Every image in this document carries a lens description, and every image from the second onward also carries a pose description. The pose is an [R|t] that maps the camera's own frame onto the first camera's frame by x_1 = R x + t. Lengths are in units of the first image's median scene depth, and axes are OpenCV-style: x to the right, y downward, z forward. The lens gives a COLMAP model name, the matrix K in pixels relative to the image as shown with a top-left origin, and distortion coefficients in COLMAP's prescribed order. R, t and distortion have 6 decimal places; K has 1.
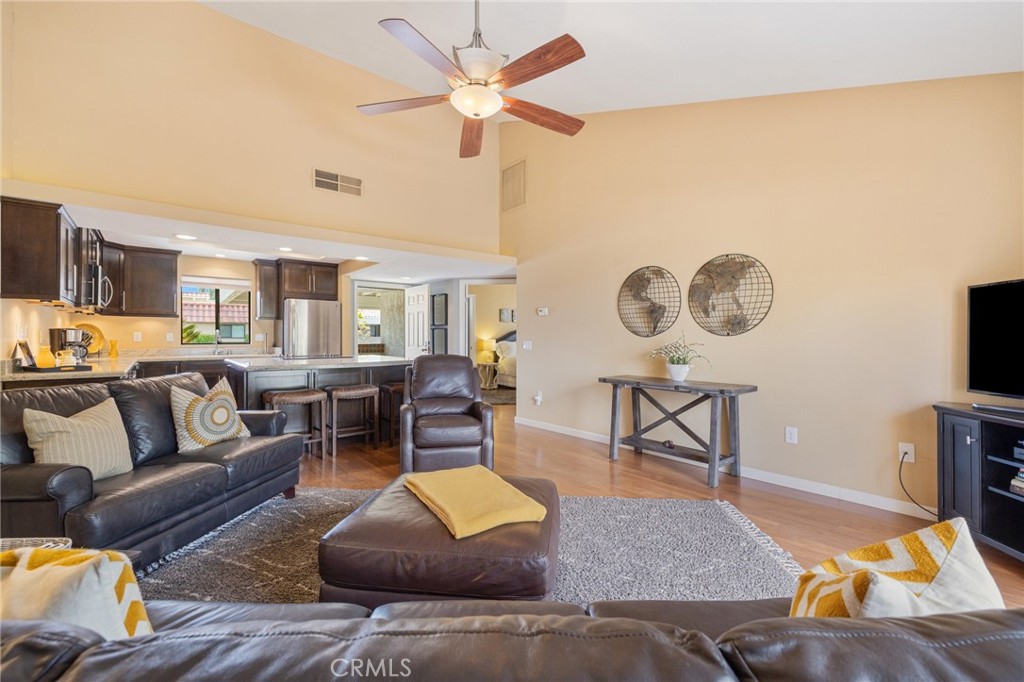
lens RADIAL K [[430.8, 0, 512.0], [0, 430.8, 341.0], [0, 0, 1]] dist [0.000995, 0.000179]
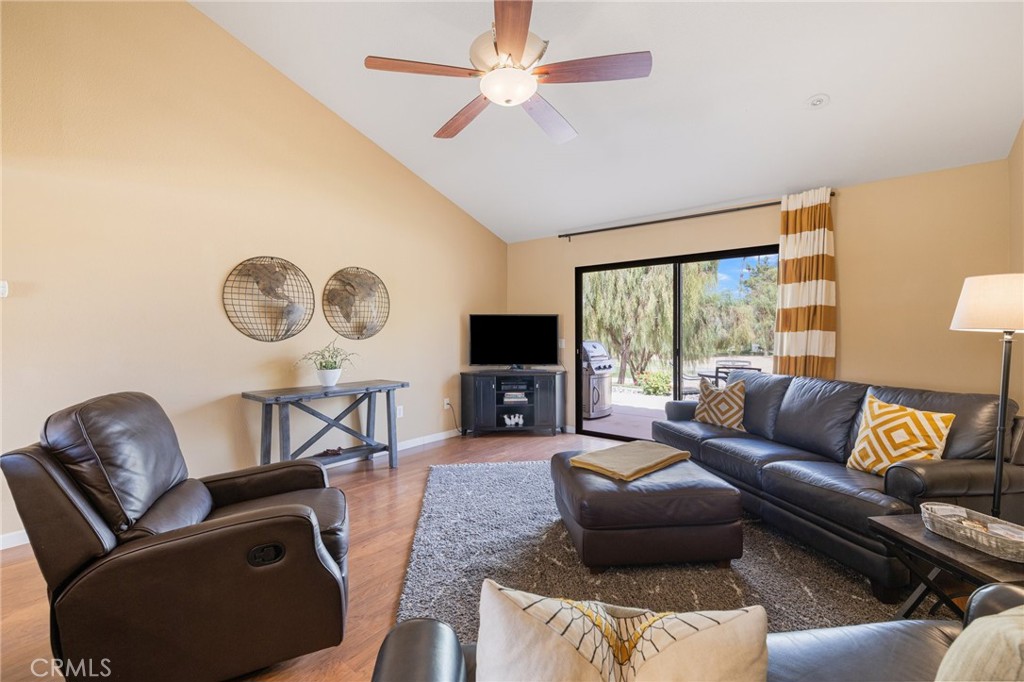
lens RADIAL K [[430.8, 0, 512.0], [0, 430.8, 341.0], [0, 0, 1]] dist [0.000995, 0.000179]
pose [[-0.191581, -0.007273, 0.981450, -0.657030], [0.019545, 0.999746, 0.011224, -0.012491], [-0.981282, 0.021332, -0.191391, 0.790891]]
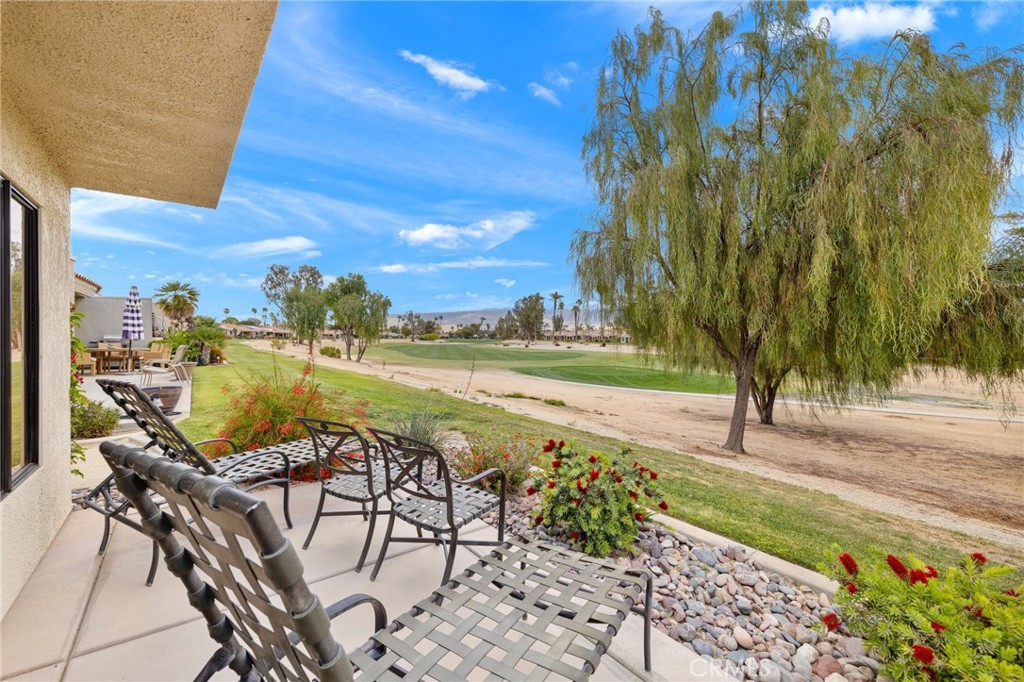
lens RADIAL K [[430.8, 0, 512.0], [0, 430.8, 341.0], [0, 0, 1]] dist [0.000995, 0.000179]
pose [[0.041729, -0.004671, 0.999118, 1.178422], [0.017636, 0.999837, 0.003938, -0.021407], [-0.998973, 0.017456, 0.041804, -0.075885]]
